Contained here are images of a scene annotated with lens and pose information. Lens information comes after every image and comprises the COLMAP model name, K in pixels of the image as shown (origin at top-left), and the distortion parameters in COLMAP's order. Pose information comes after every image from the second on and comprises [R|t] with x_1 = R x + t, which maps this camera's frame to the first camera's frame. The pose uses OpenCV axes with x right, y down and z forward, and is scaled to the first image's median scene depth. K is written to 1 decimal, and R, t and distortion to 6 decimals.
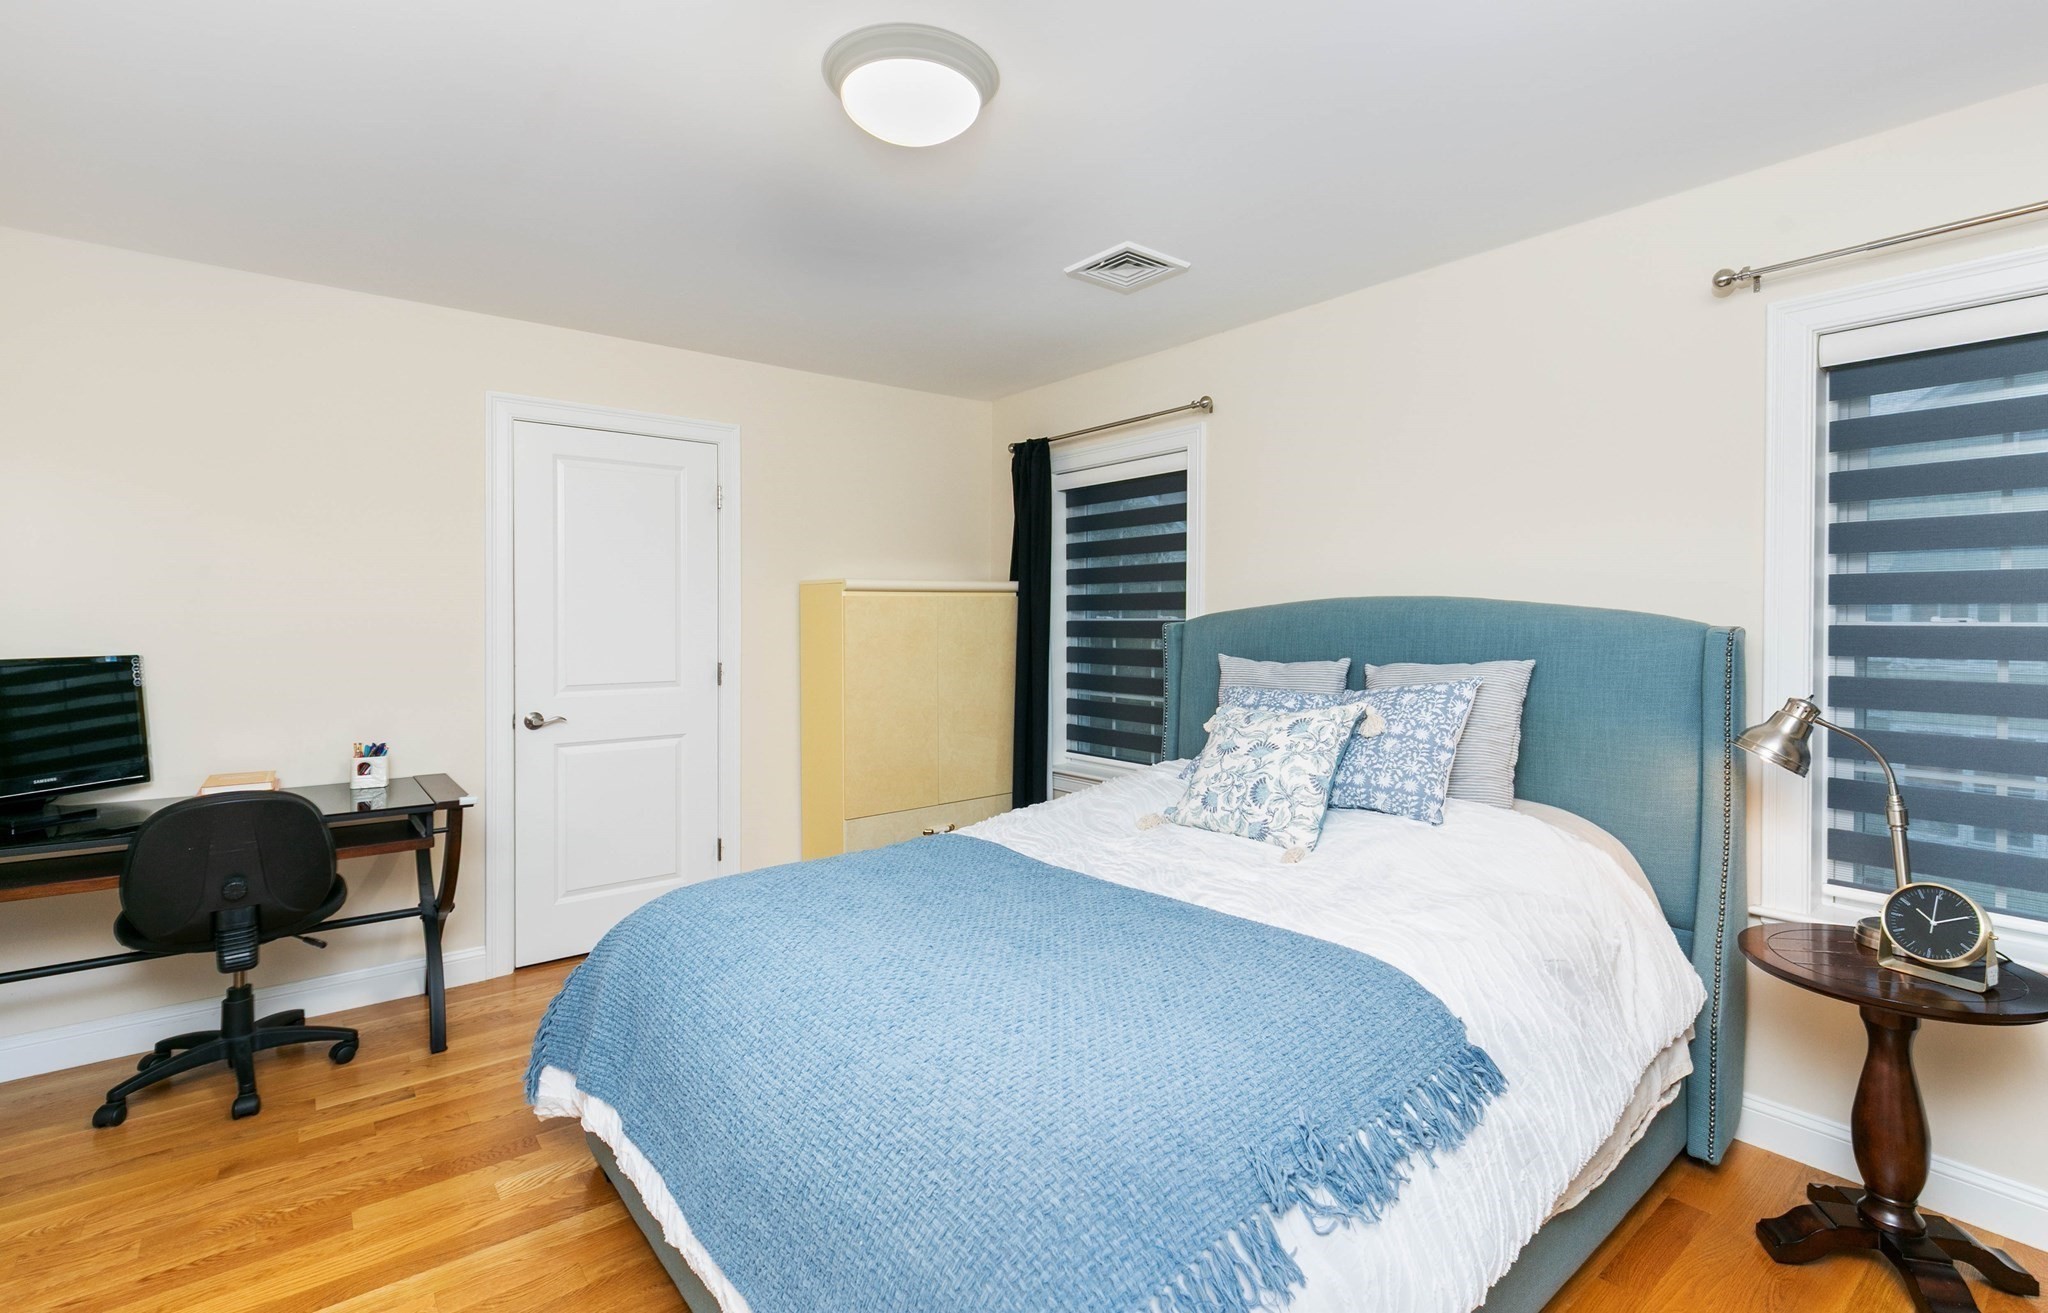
lens RADIAL K [[934.9, 0, 1027.7], [0, 934.9, 637.0], [0, 0, 1]] dist [-0.004824, -0.000408]
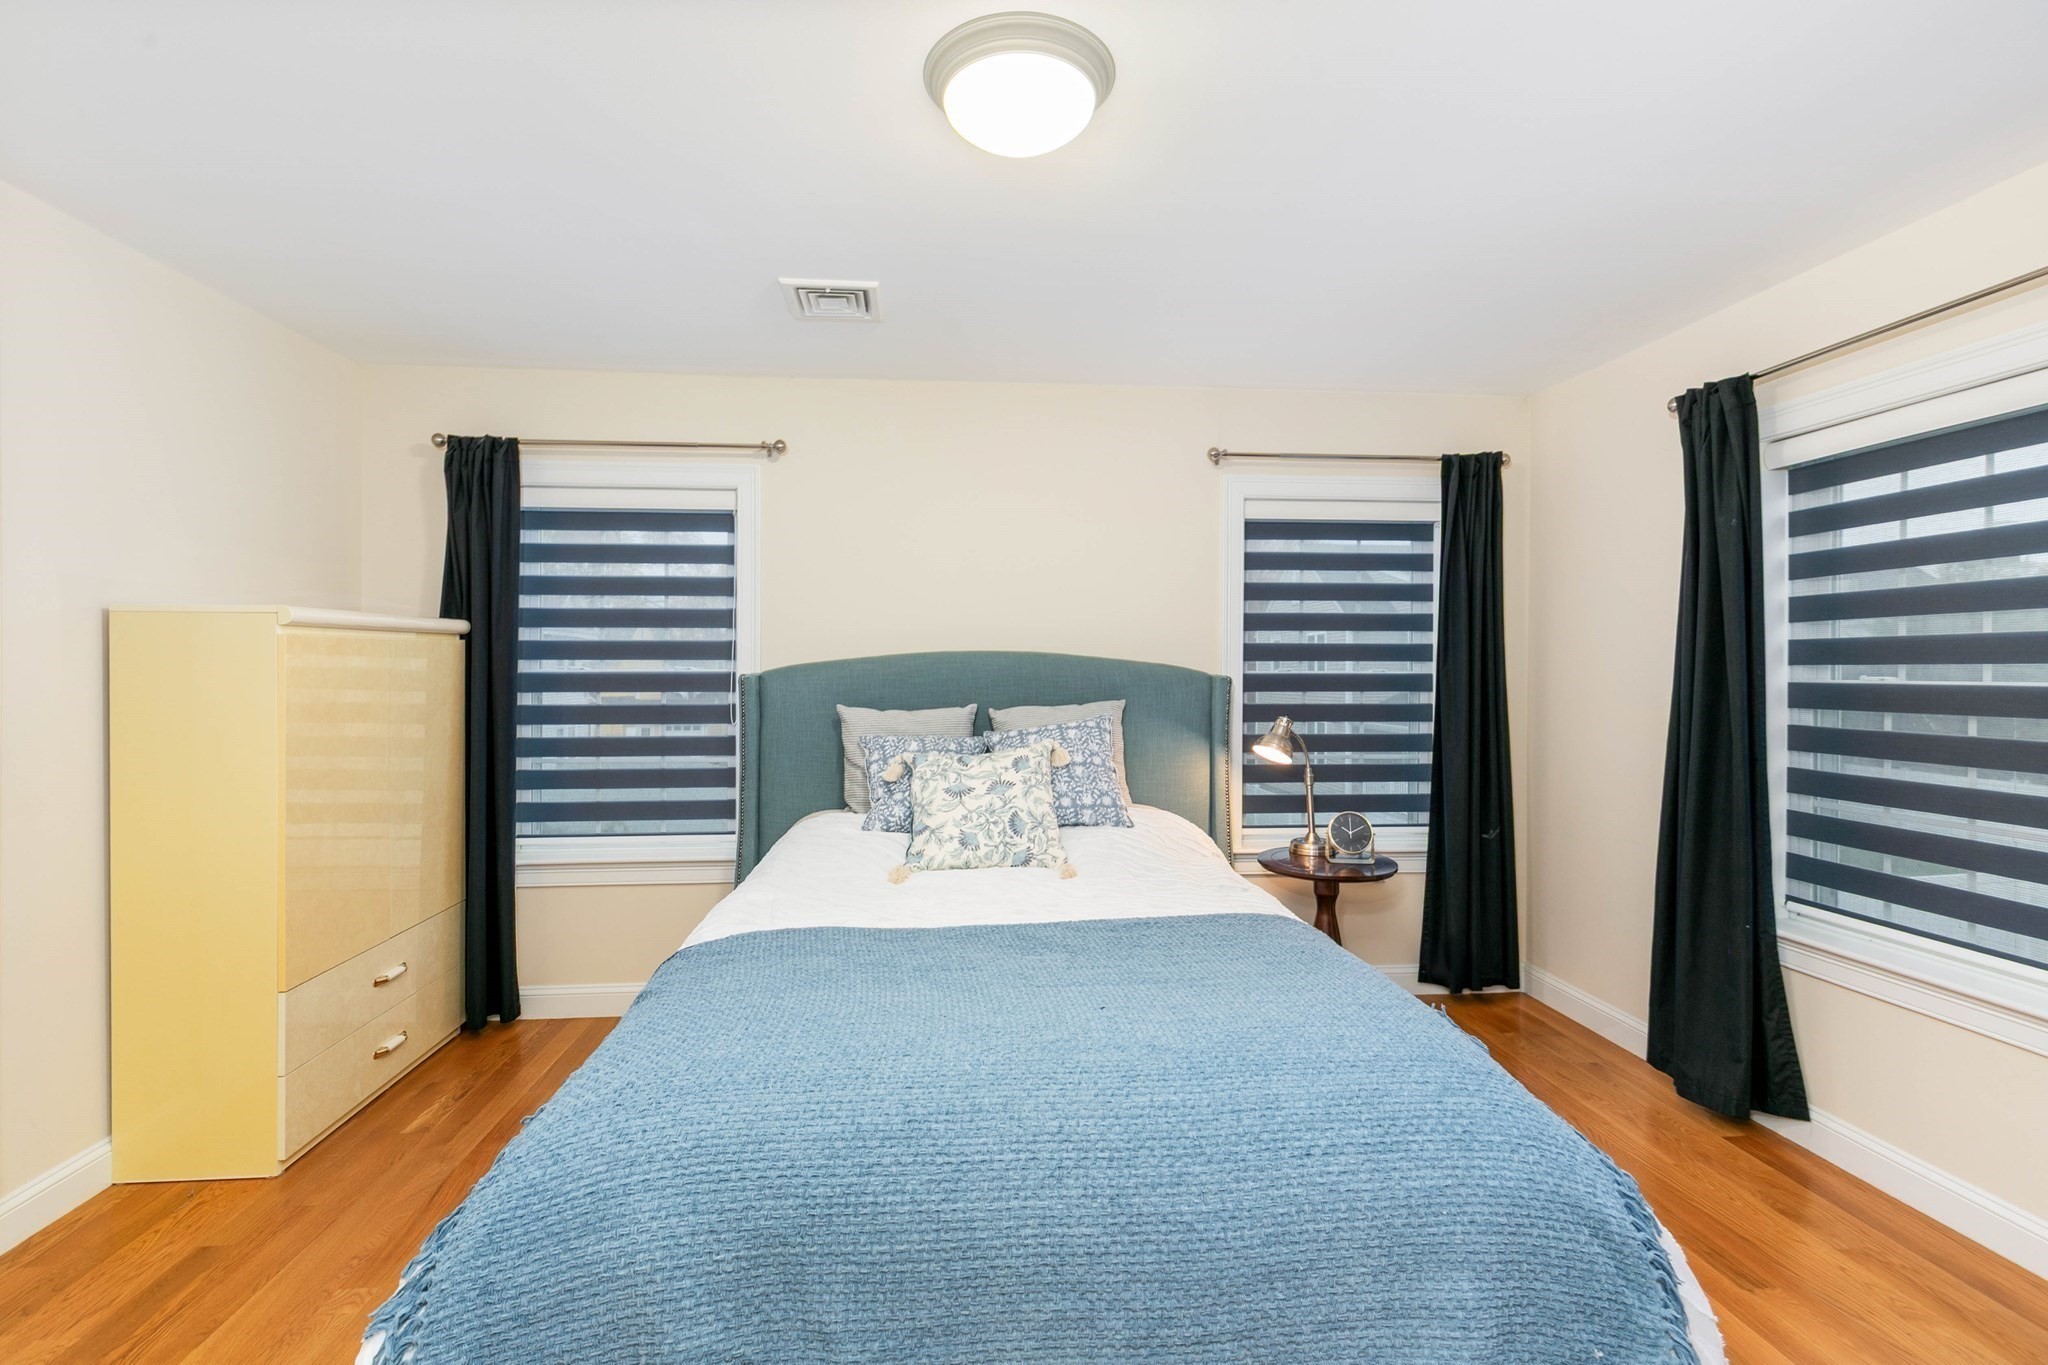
lens RADIAL K [[926.6, 0, 1030.9], [0, 926.6, 675.5], [0, 0, 1]] dist [0.008904, -0.001404]
pose [[0.553156, -0.005975, 0.833056, -0.660120], [0.015793, 0.999870, -0.003315, -0.009097], [-0.832928, 0.014990, 0.553178, 0.358547]]
